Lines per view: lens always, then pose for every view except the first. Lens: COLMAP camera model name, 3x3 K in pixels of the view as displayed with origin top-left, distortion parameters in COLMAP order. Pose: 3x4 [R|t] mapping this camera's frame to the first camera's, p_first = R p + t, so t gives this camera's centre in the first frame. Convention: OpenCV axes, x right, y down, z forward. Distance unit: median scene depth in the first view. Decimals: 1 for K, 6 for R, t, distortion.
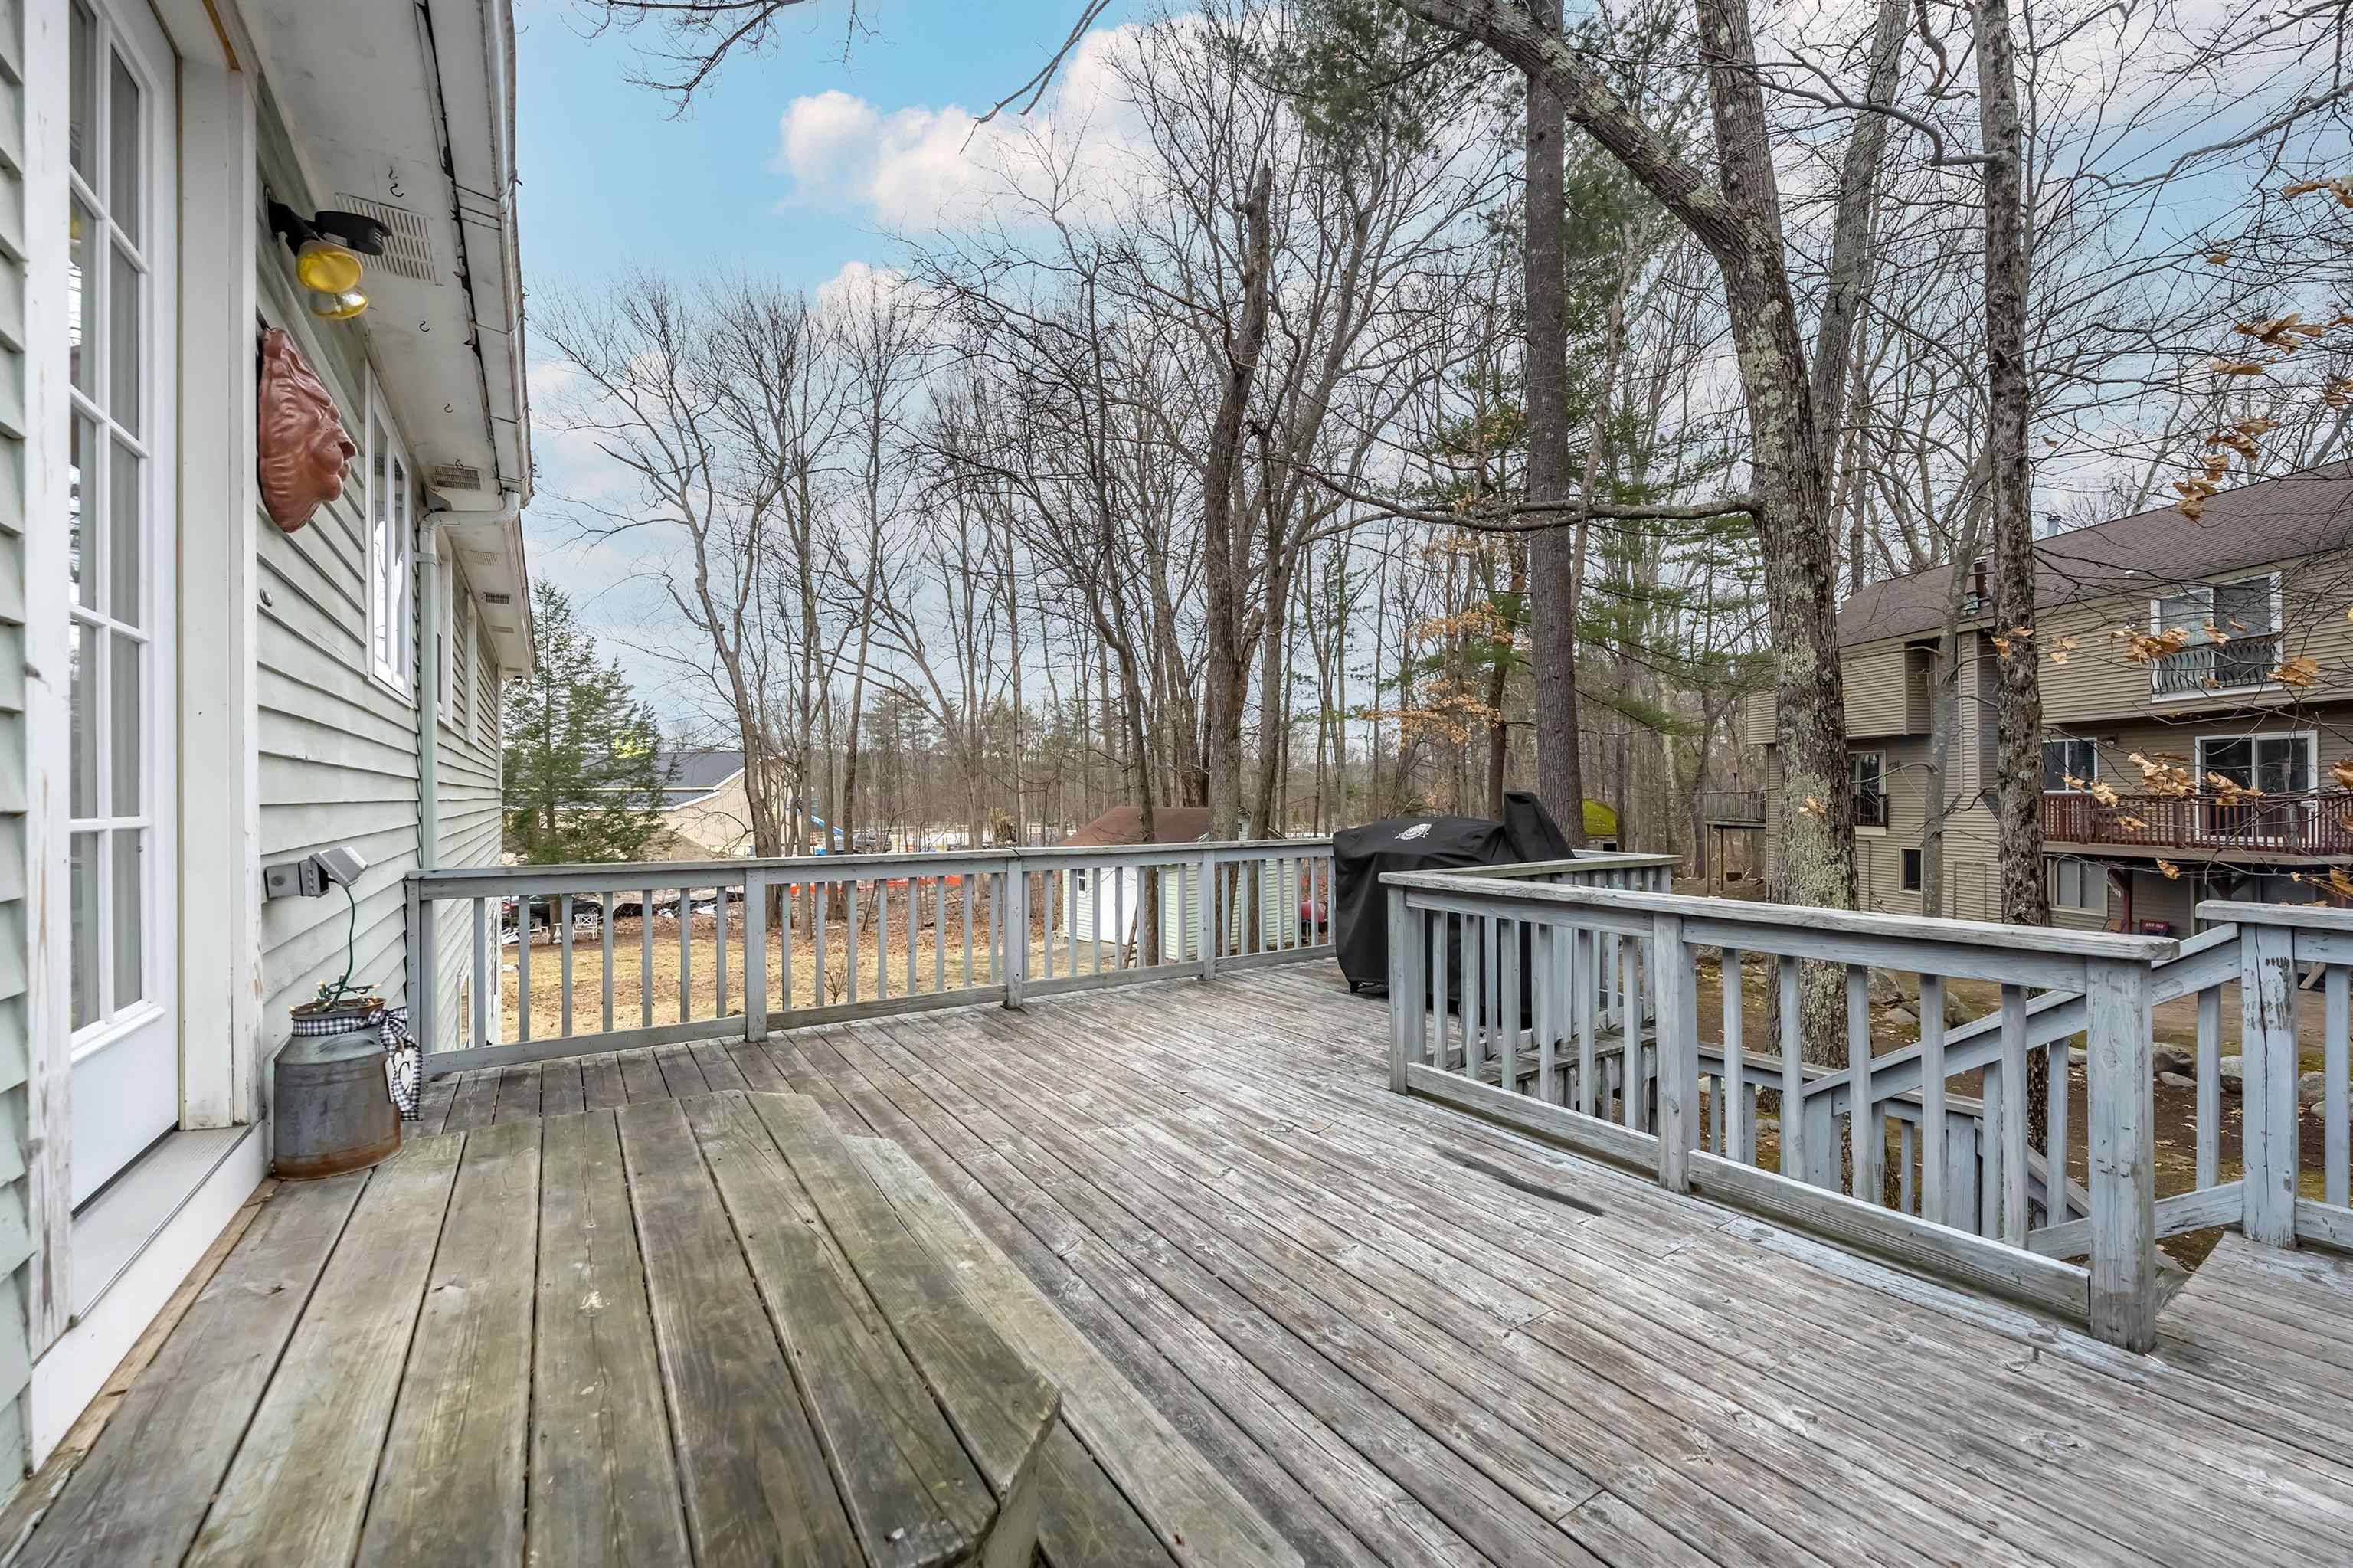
lens RADIAL K [[924.6, 0, 1167.5], [0, 924.6, 800.7], [0, 0, 1]] dist [-0.000851, 0.000011]
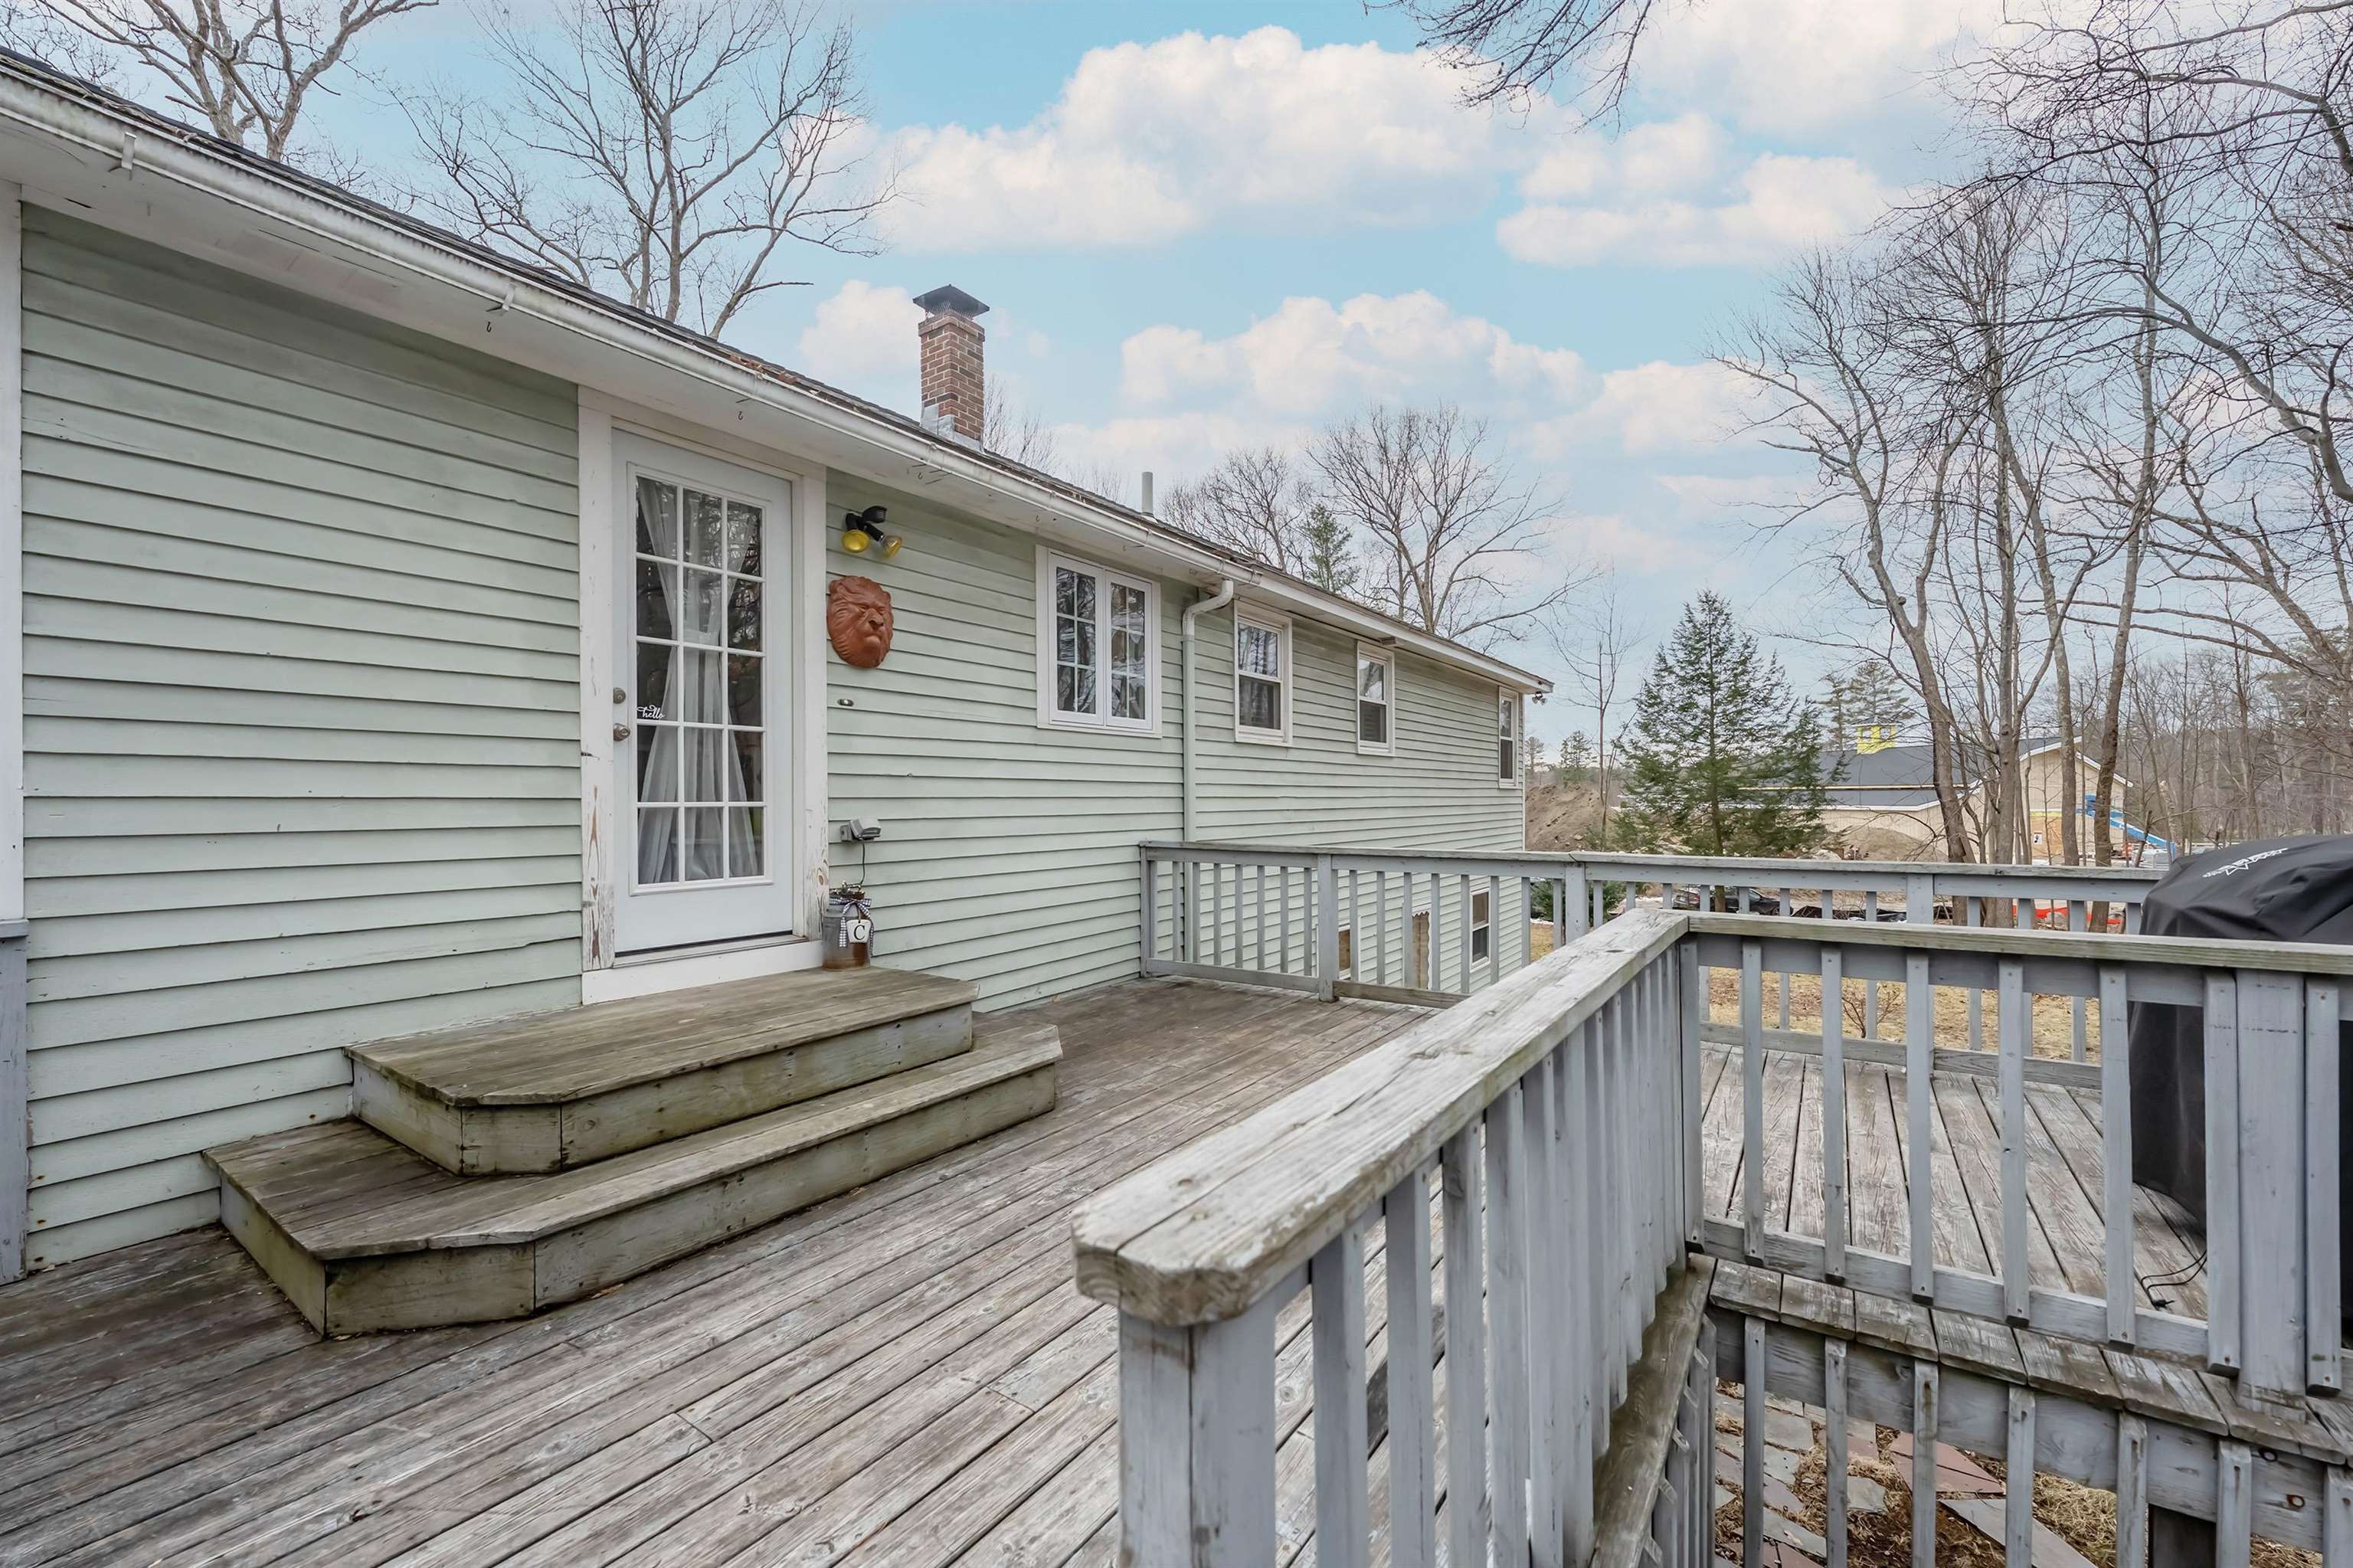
lens RADIAL K [[924.6, 0, 1182.6], [0, 924.6, 797.4], [0, 0, 1]] dist [-0.000851, 0.000011]
pose [[0.390308, -0.001763, -0.920683, 0.605416], [-0.001005, 0.999997, -0.002341, 0.002866], [0.920684, 0.001839, 0.390305, 0.394011]]
